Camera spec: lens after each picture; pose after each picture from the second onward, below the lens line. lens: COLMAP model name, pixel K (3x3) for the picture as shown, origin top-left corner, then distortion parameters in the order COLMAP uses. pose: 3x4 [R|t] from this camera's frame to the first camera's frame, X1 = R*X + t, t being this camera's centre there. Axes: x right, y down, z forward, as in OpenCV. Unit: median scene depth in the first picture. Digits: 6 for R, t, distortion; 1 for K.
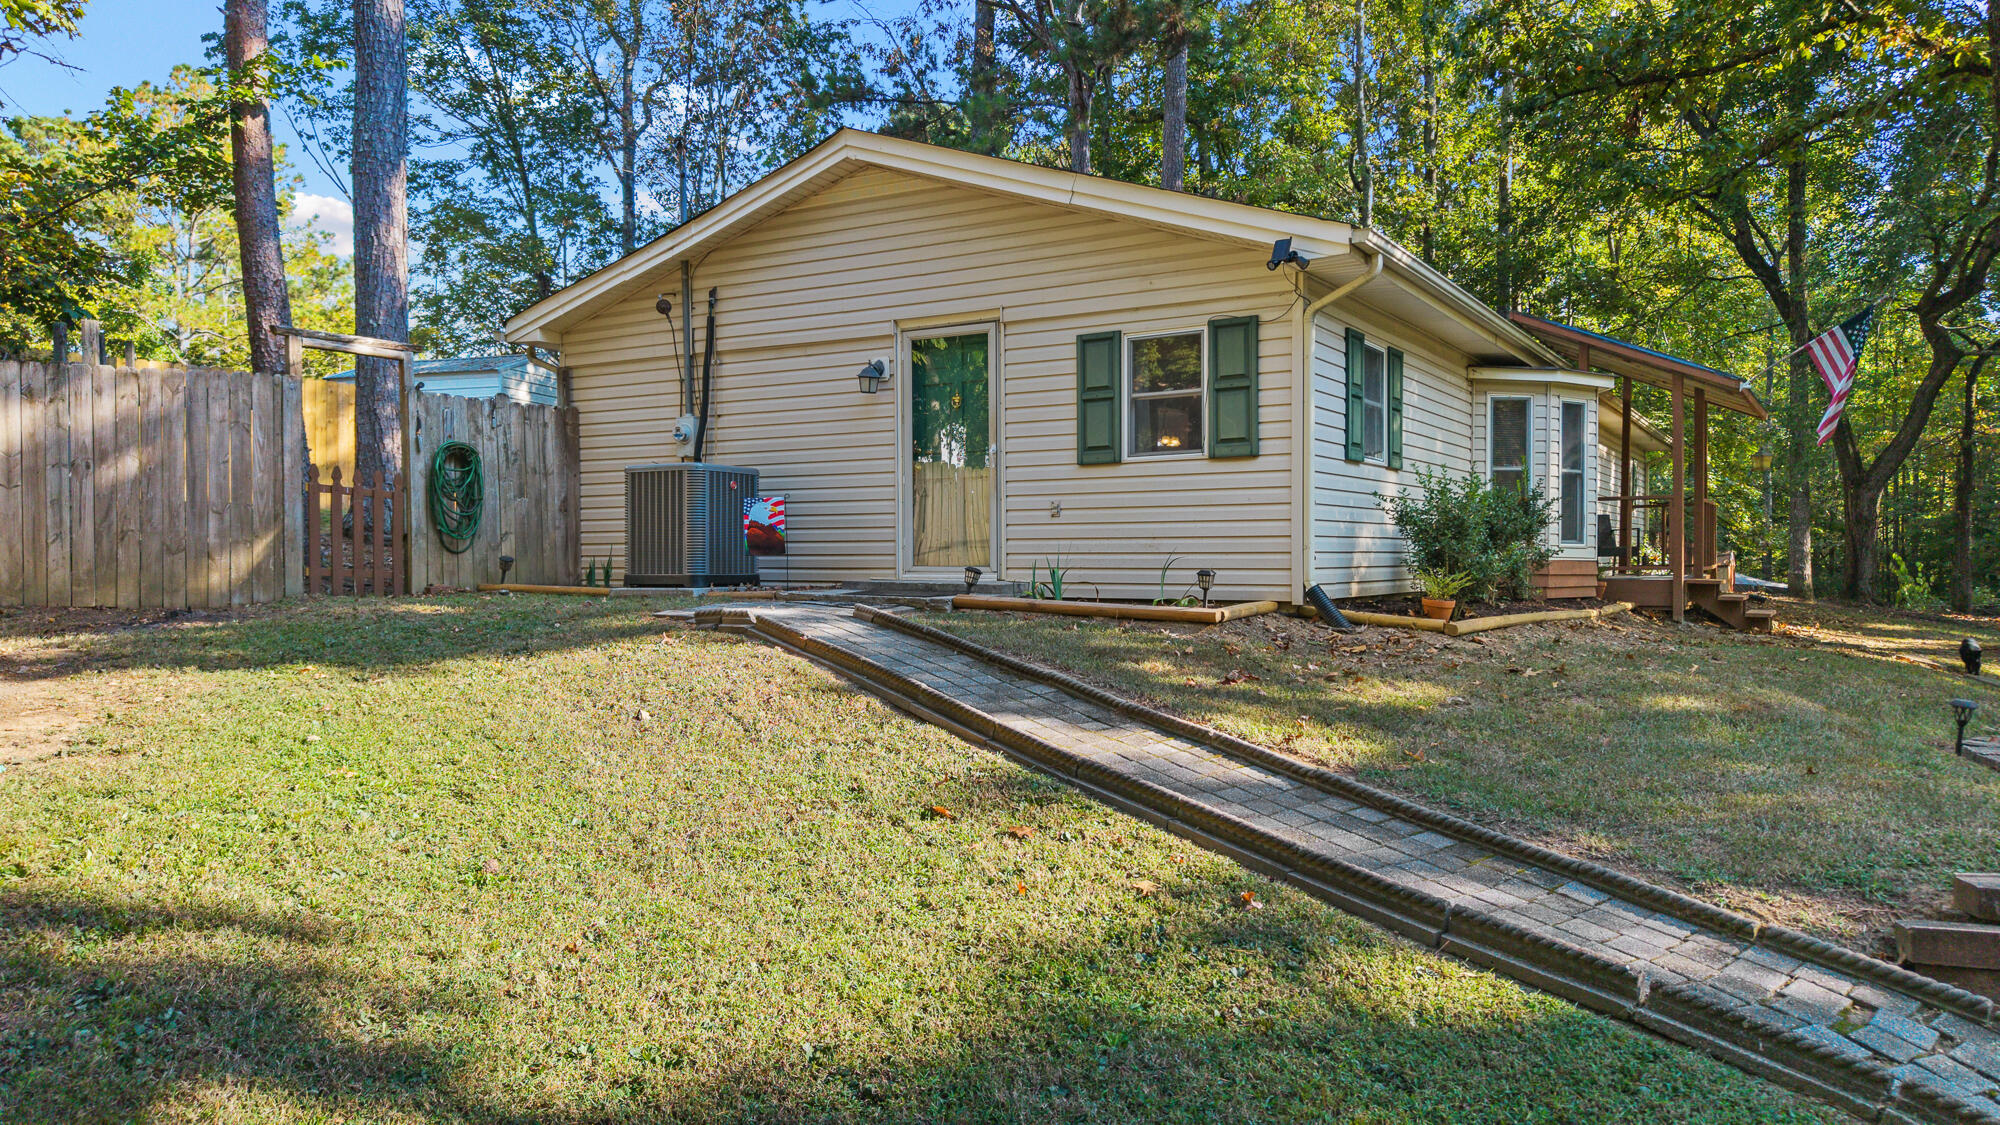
lens RADIAL K [[1320.4, 0, 994.4], [0, 1320.4, 562.1], [0, 0, 1]] dist [0.113699, -0.148193]
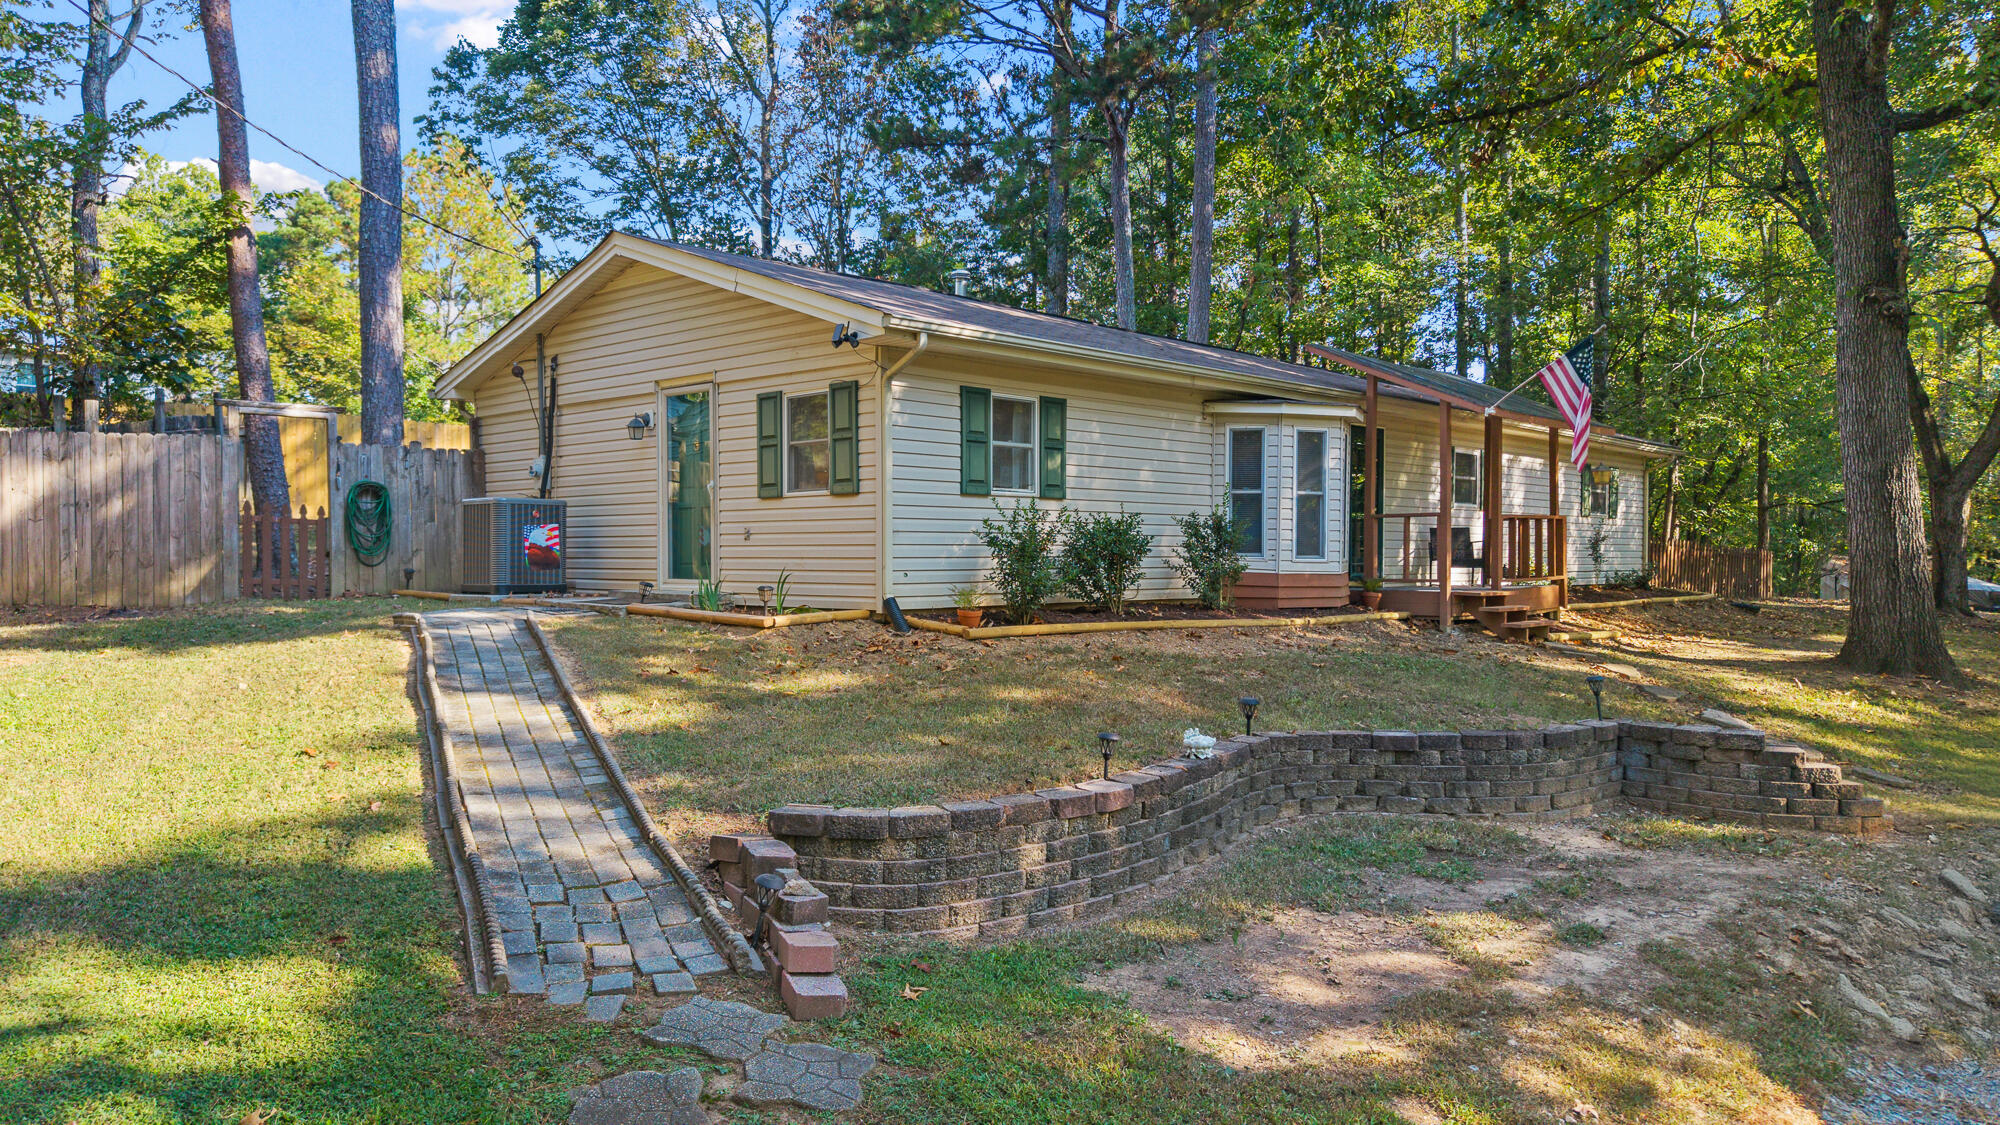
lens RADIAL K [[1326.8, 0, 1000.0], [0, 1326.8, 562.5], [0, 0, 1]] dist [0.015406, -0.006885]
pose [[0.980782, 0.002353, -0.195095, 0.496031], [-0.001835, 0.999994, 0.002834, -0.016420], [0.195100, -0.002422, 0.980780, -0.165542]]
